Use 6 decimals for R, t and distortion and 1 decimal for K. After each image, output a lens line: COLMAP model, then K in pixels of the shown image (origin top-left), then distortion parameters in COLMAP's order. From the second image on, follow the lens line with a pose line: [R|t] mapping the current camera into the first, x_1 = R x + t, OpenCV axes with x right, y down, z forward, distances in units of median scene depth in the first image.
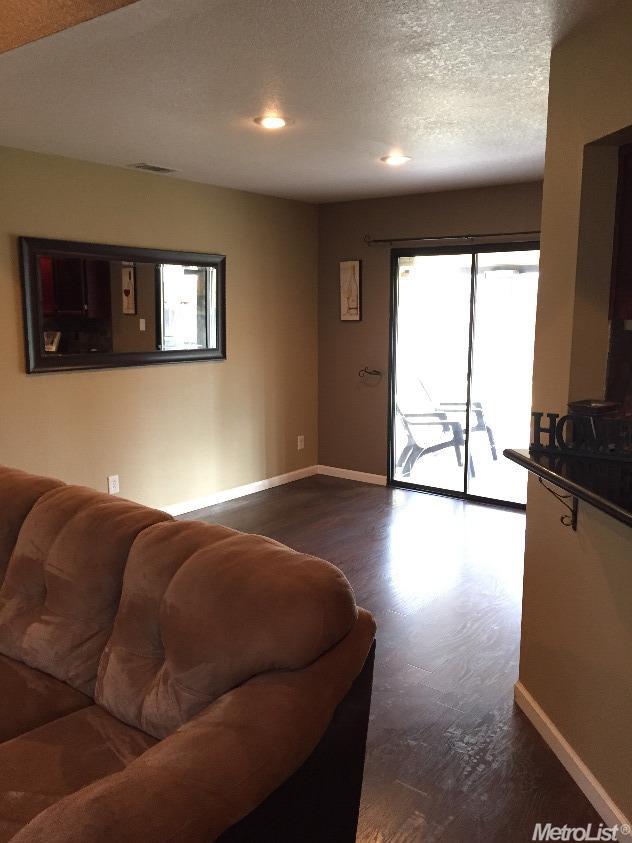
lens RADIAL K [[736.5, 0, 316.0], [0, 736.5, 421.5], [0, 0, 1]] dist [0.101932, -0.150883]
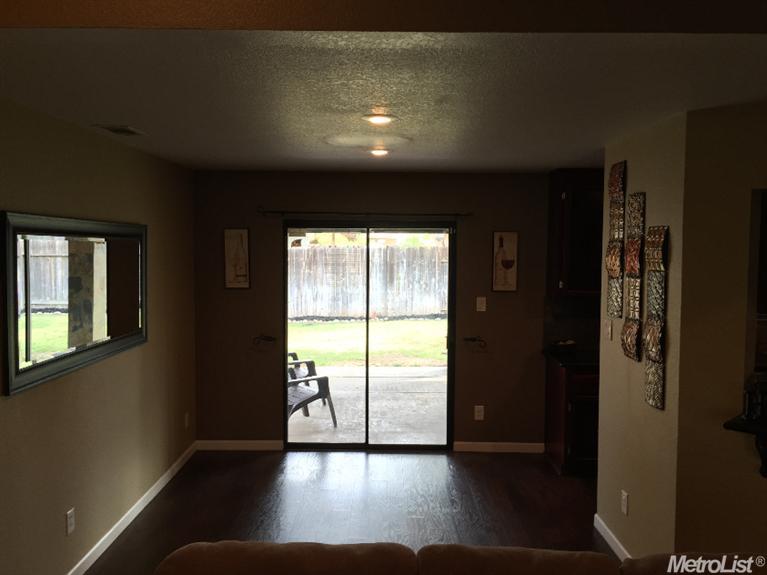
lens RADIAL K [[670.1, 0, 383.5], [0, 670.1, 287.5], [0, 0, 1]] dist [0.101932, -0.150883]
pose [[0.781743, -0.036786, 0.622514, -0.367978], [0.089445, 0.994551, -0.053553, -0.072384], [-0.617152, 0.097546, 0.780774, 0.176522]]
